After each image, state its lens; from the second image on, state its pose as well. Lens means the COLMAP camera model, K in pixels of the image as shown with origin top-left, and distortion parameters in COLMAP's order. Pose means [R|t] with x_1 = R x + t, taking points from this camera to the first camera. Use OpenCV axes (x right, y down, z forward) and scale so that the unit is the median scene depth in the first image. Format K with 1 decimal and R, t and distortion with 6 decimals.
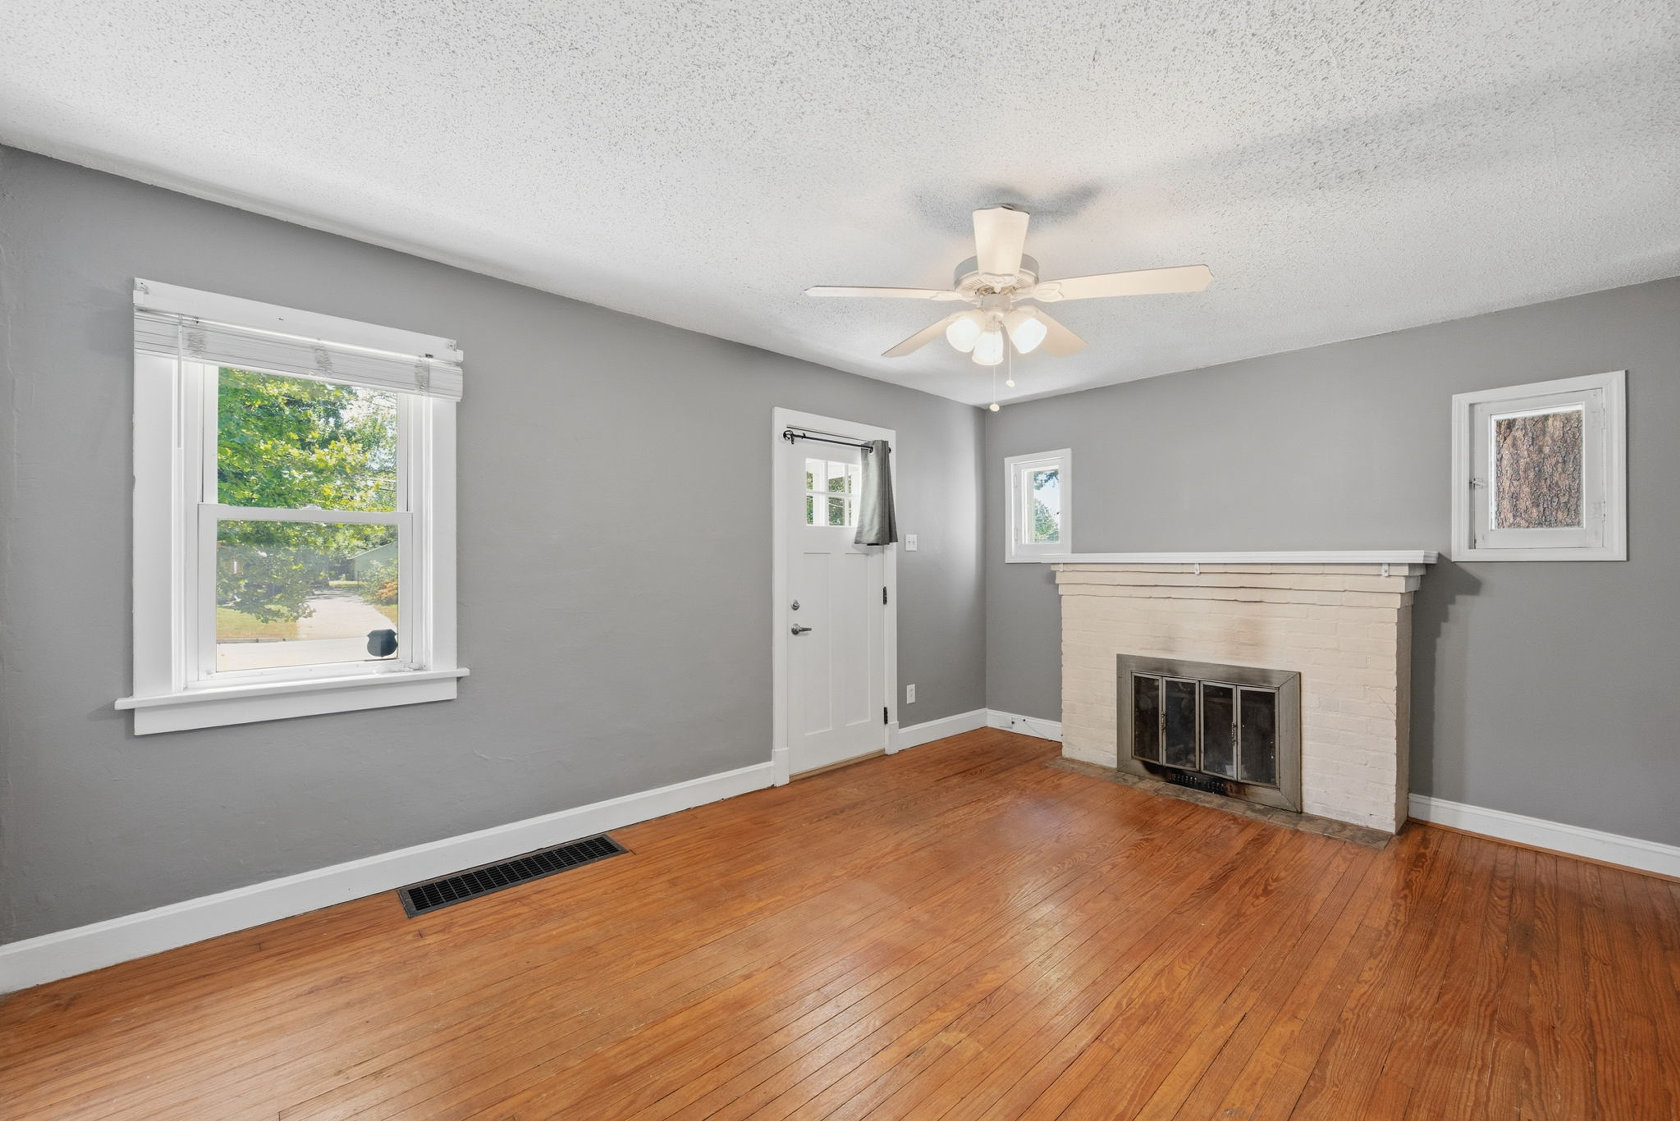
lens RADIAL K [[671.0, 0, 851.6], [0, 671.0, 557.6], [0, 0, 1]] dist [-0.001234, -0.000111]
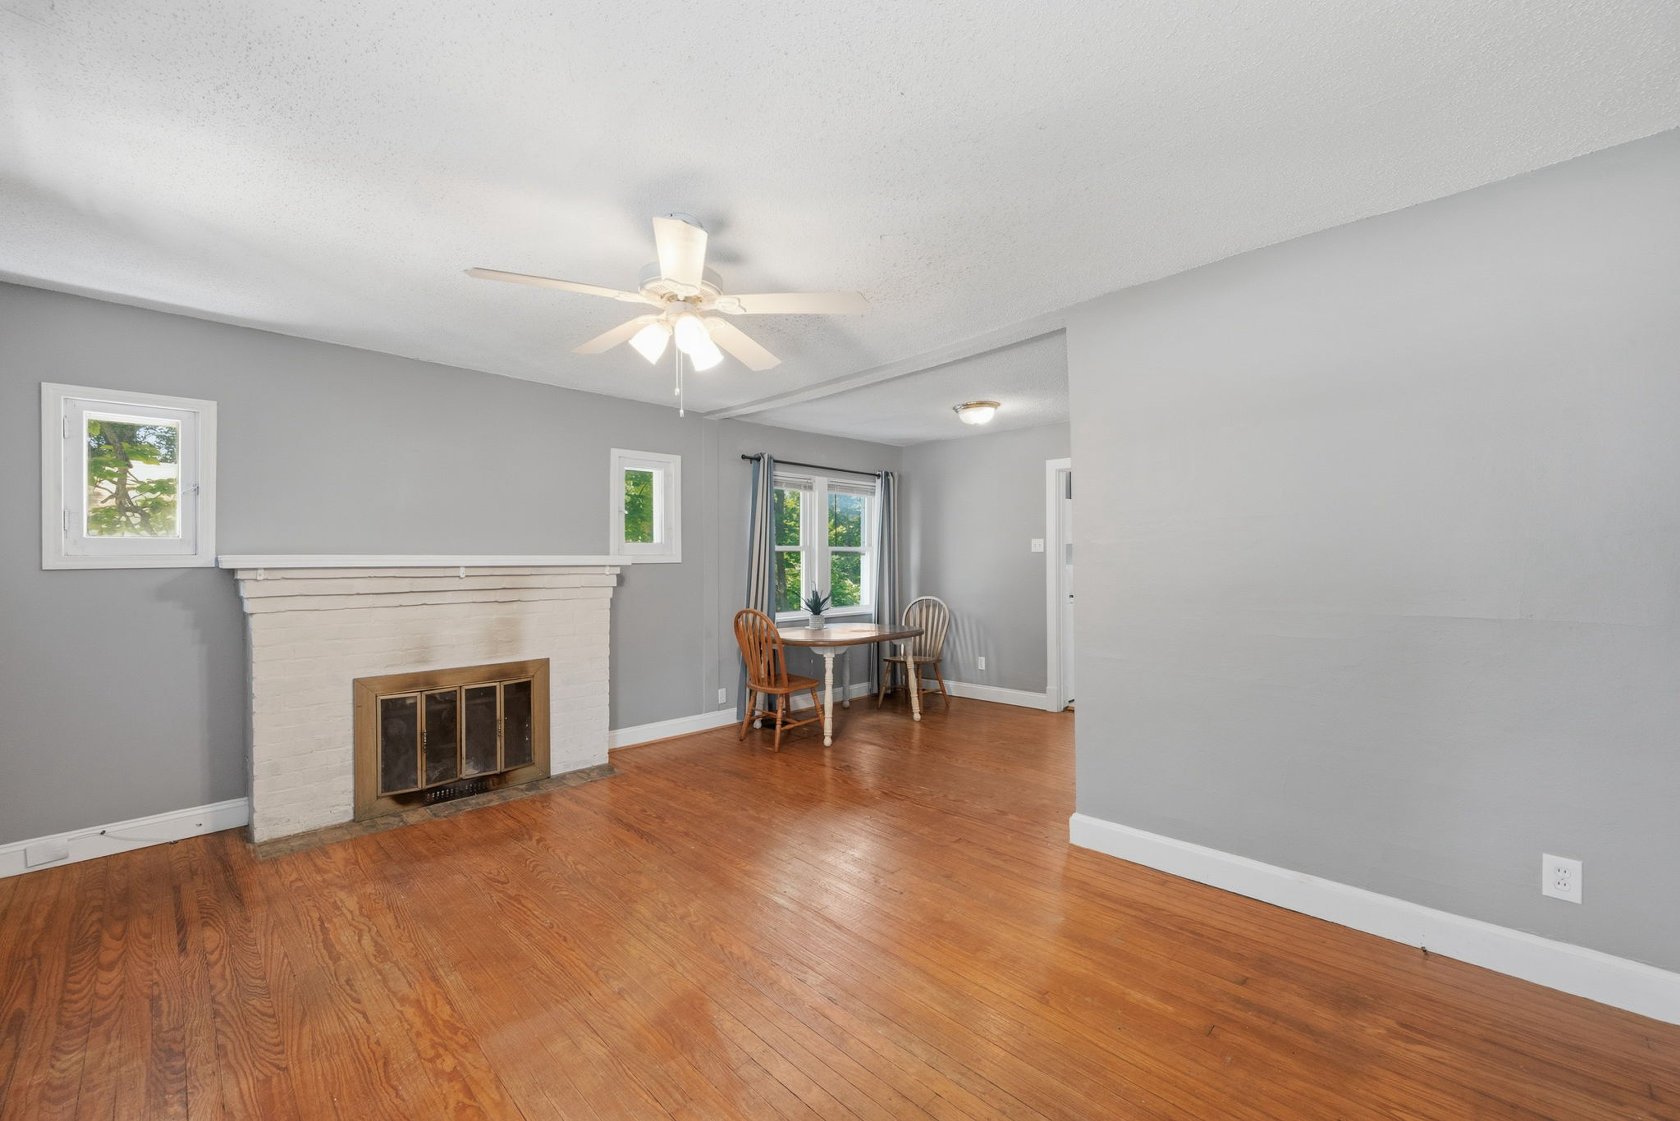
lens RADIAL K [[671.0, 0, 847.3], [0, 671.0, 557.1], [0, 0, 1]] dist [-0.001234, -0.000111]
pose [[-0.045361, 0.006973, 0.998946, -0.522076], [-0.001434, 0.999974, -0.007045, 0.000814], [-0.998970, -0.001753, -0.045349, 0.516453]]
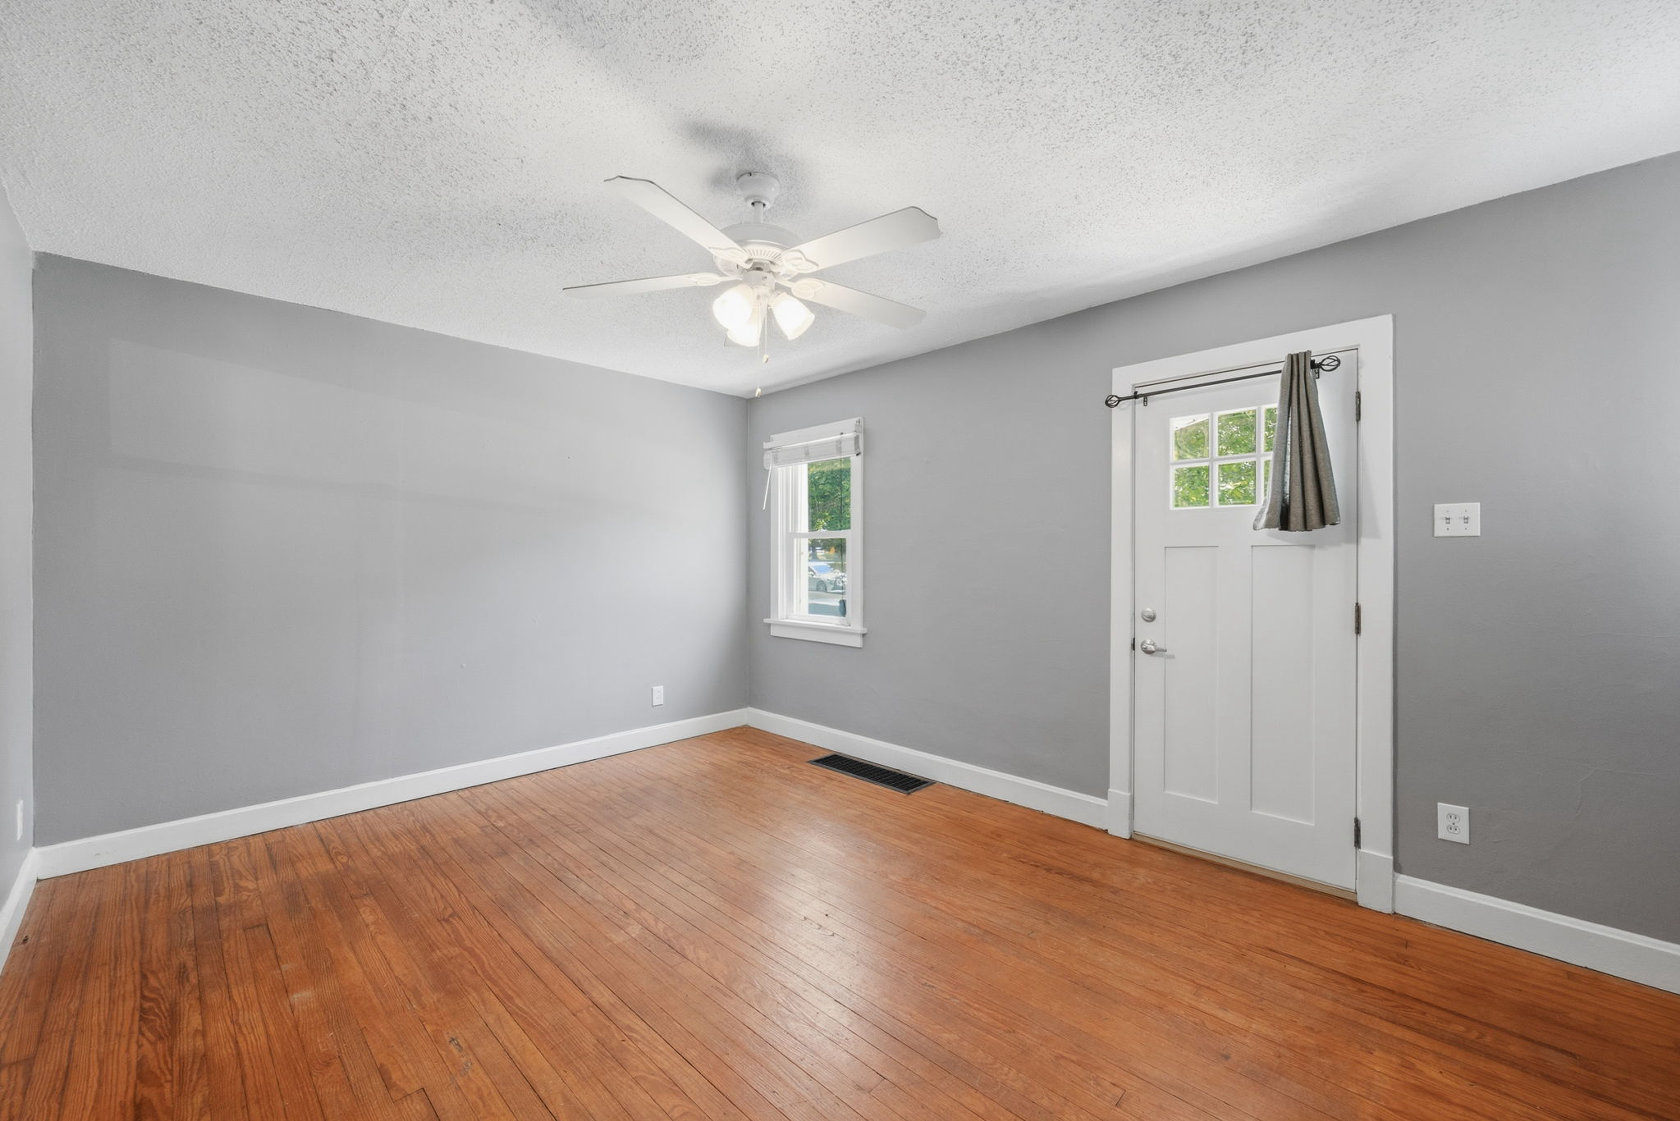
lens RADIAL K [[671.0, 0, 847.2], [0, 671.0, 561.1], [0, 0, 1]] dist [-0.001234, -0.000111]
pose [[0.048157, -0.001418, -0.998839, 0.747437], [0.004634, 0.999989, -0.001196, 0.009423], [0.998829, -0.004571, 0.048163, 0.697725]]
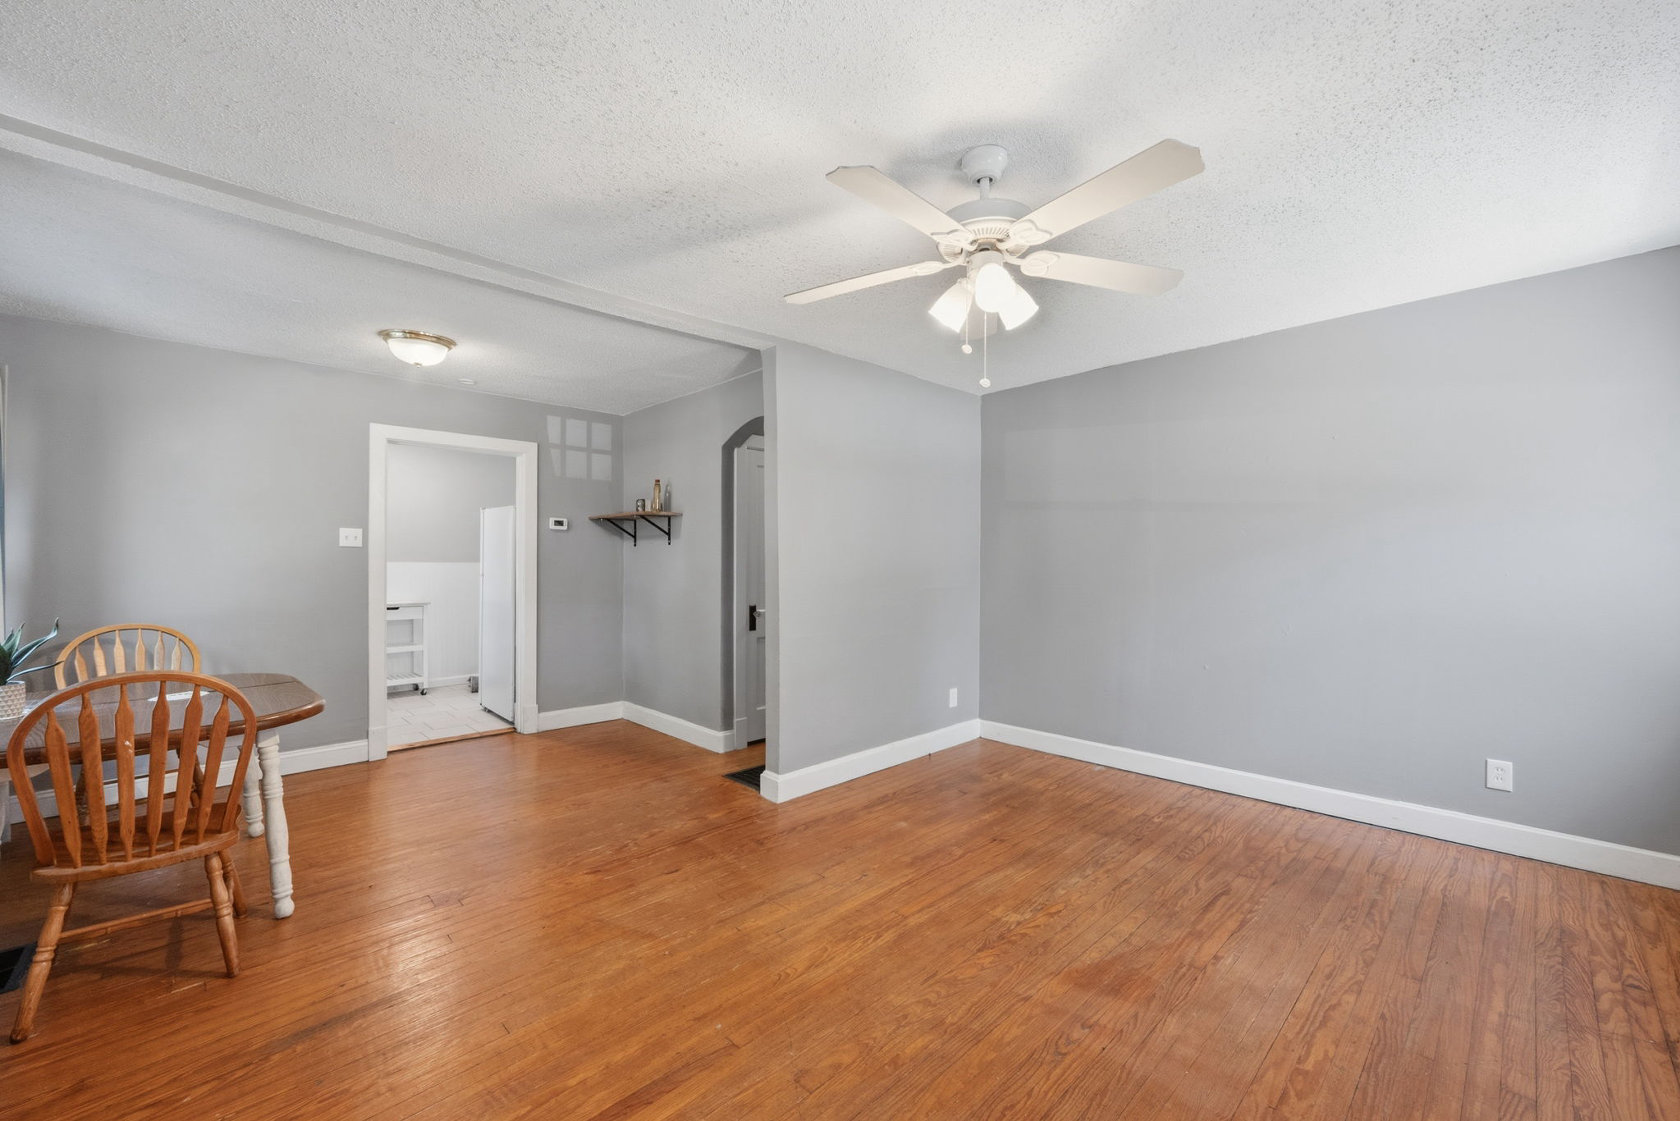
lens RADIAL K [[671.0, 0, 847.4], [0, 671.0, 570.4], [0, 0, 1]] dist [-0.001234, -0.000111]
pose [[-0.999628, -0.002963, -0.027098, 0.268726], [-0.003142, 0.999973, 0.006570, 0.008273], [0.027078, 0.006653, -0.999611, 1.203840]]
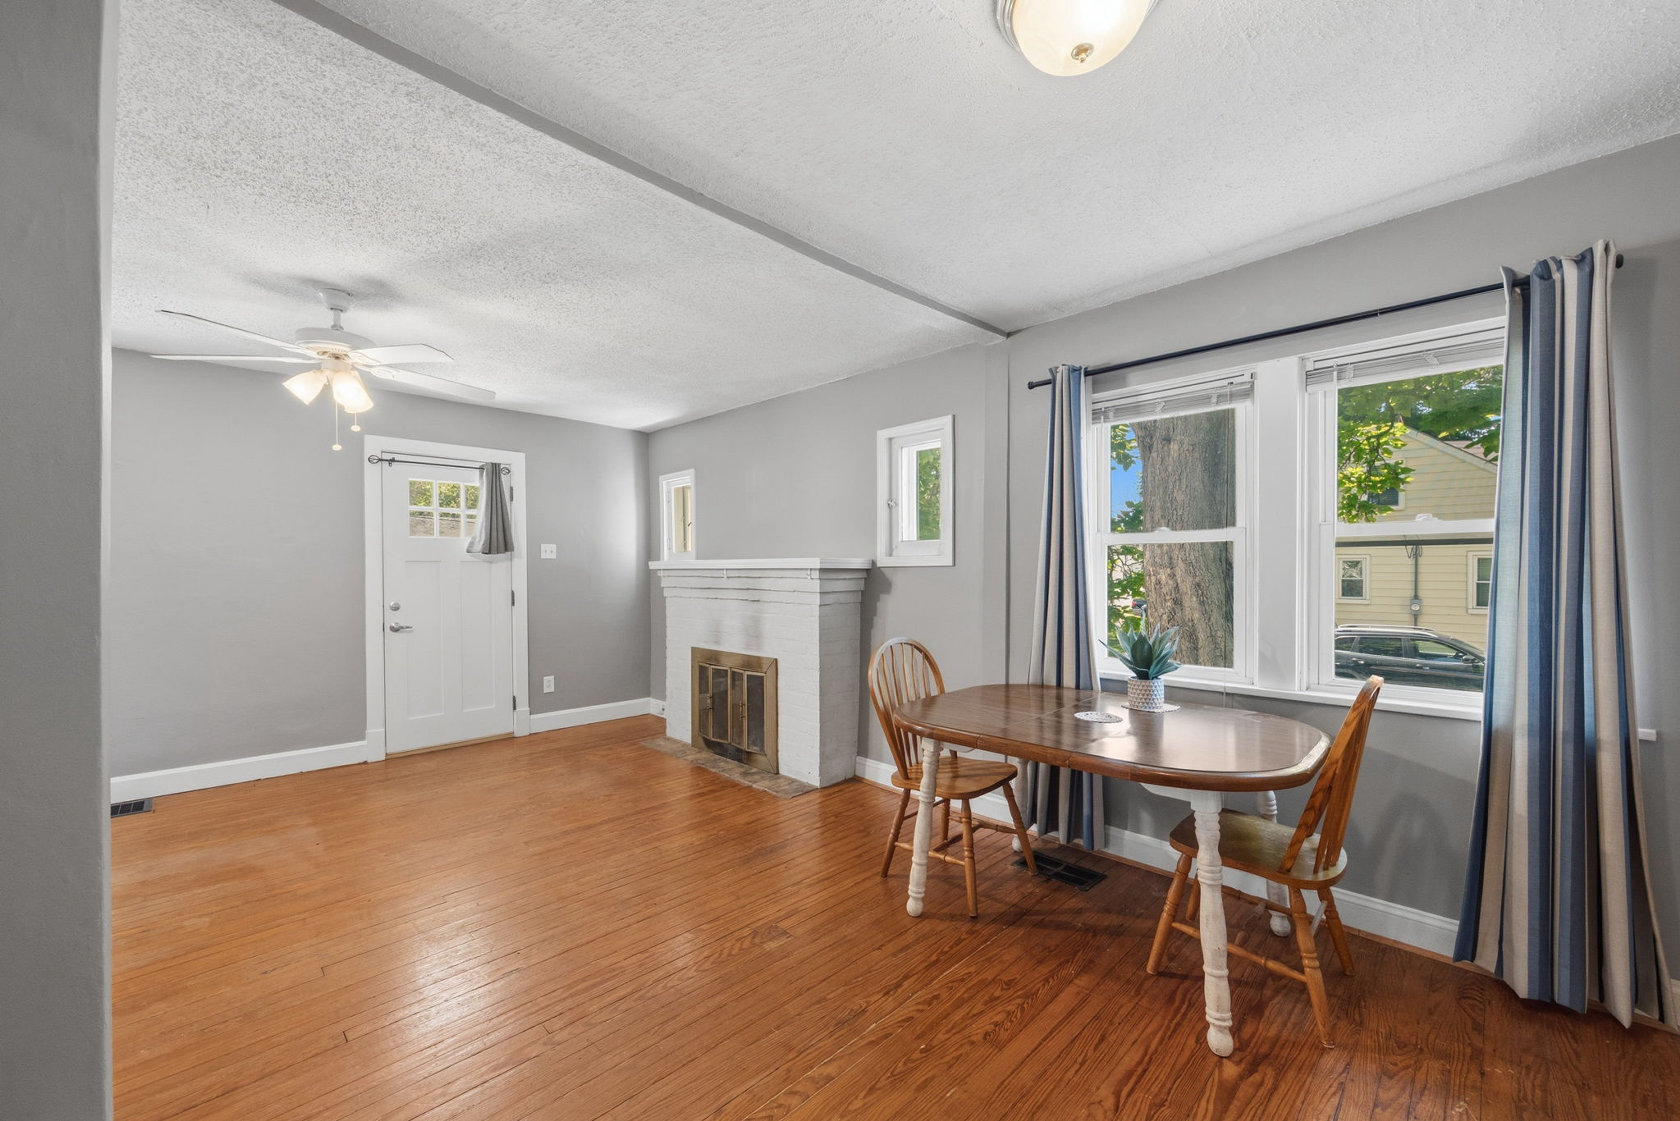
lens RADIAL K [[671.0, 0, 855.8], [0, 671.0, 573.6], [0, 0, 1]] dist [-0.001234, -0.000111]
pose [[0.998957, -0.003914, 0.045500, 0.737531], [0.003212, 0.999875, 0.015497, -0.000675], [-0.045555, -0.015335, 0.998844, -0.208098]]
